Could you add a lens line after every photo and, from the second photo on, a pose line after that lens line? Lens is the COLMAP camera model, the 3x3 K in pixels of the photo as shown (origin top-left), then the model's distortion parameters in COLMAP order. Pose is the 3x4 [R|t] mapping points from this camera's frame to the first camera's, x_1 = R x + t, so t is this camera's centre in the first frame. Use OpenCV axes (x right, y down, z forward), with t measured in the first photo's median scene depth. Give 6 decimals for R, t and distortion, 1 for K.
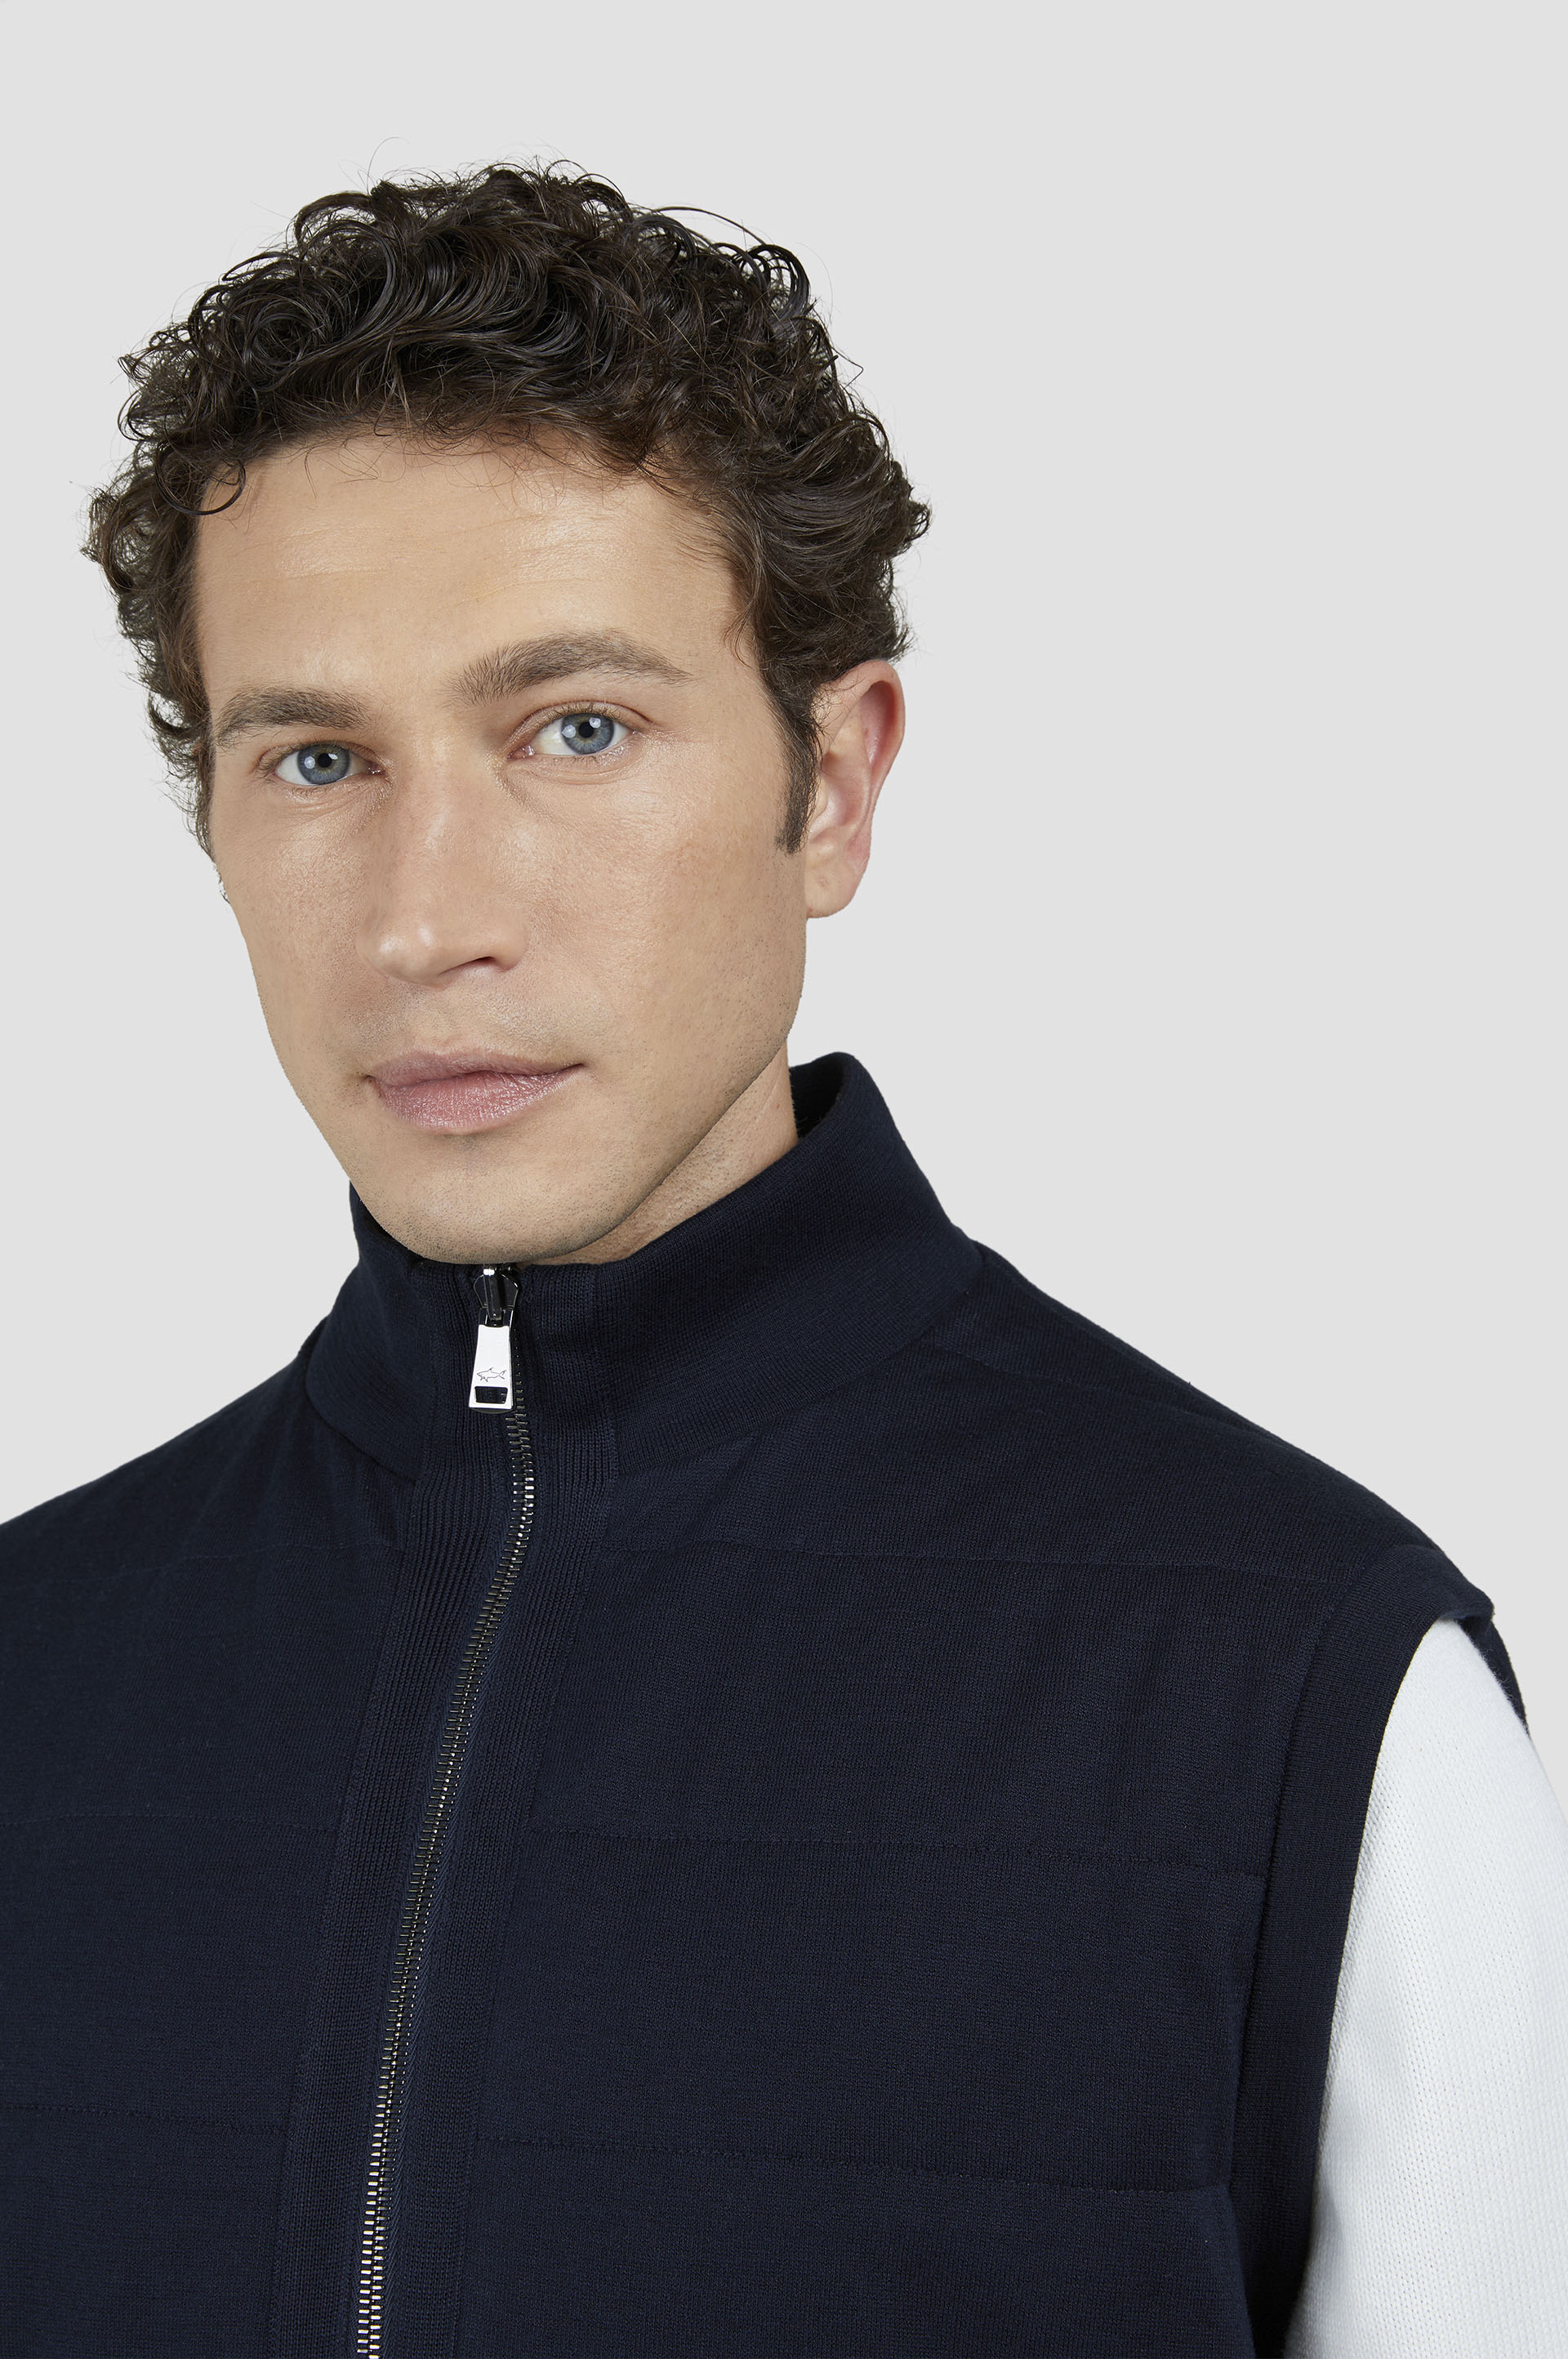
lens RADIAL K [[4890.3, 0, 784.0], [0, 4890.3, 1179.5], [0, 0, 1]] dist [-0.414967, 7.996775]
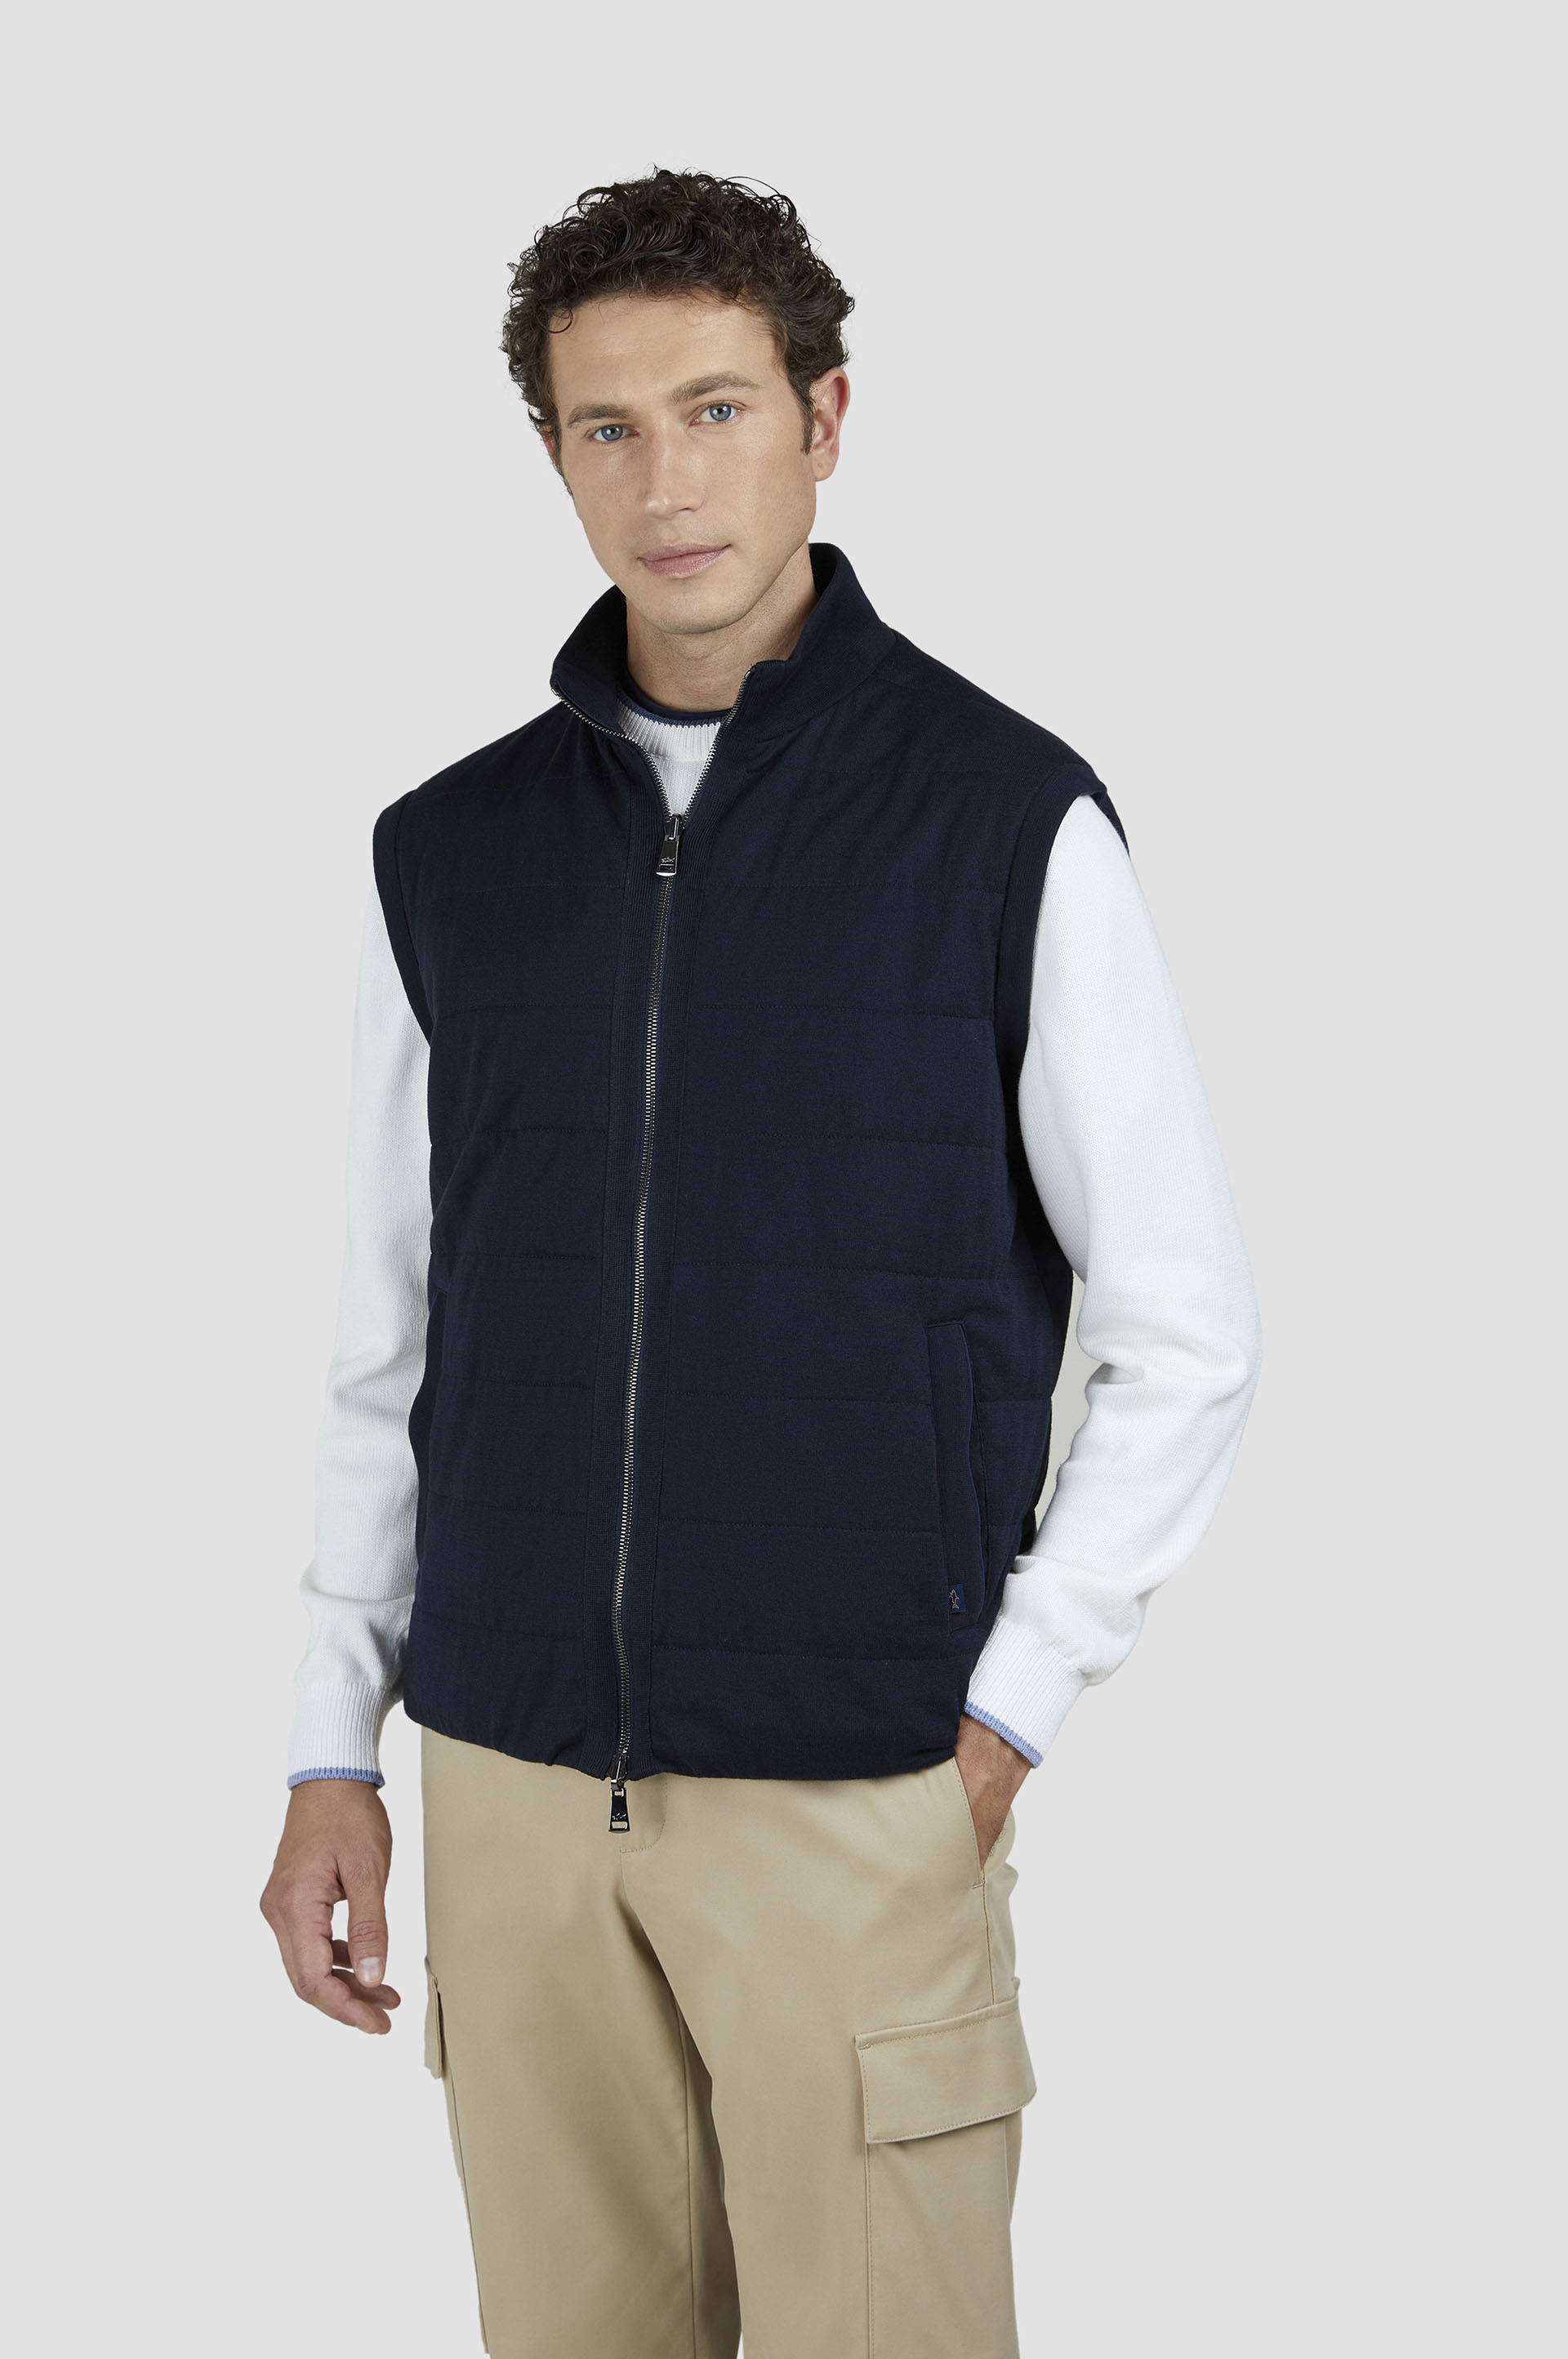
lens RADIAL K [[4890.3, 0, 784.0], [0, 4890.3, 1179.5], [0, 0, 1]] dist [-0.414967, 7.996775]
pose [[0.997343, -0.072750, -0.003778, -0.027145], [0.072803, 0.993546, 0.086983, 0.080247], [-0.002575, -0.087027, 0.996203, -1.451704]]
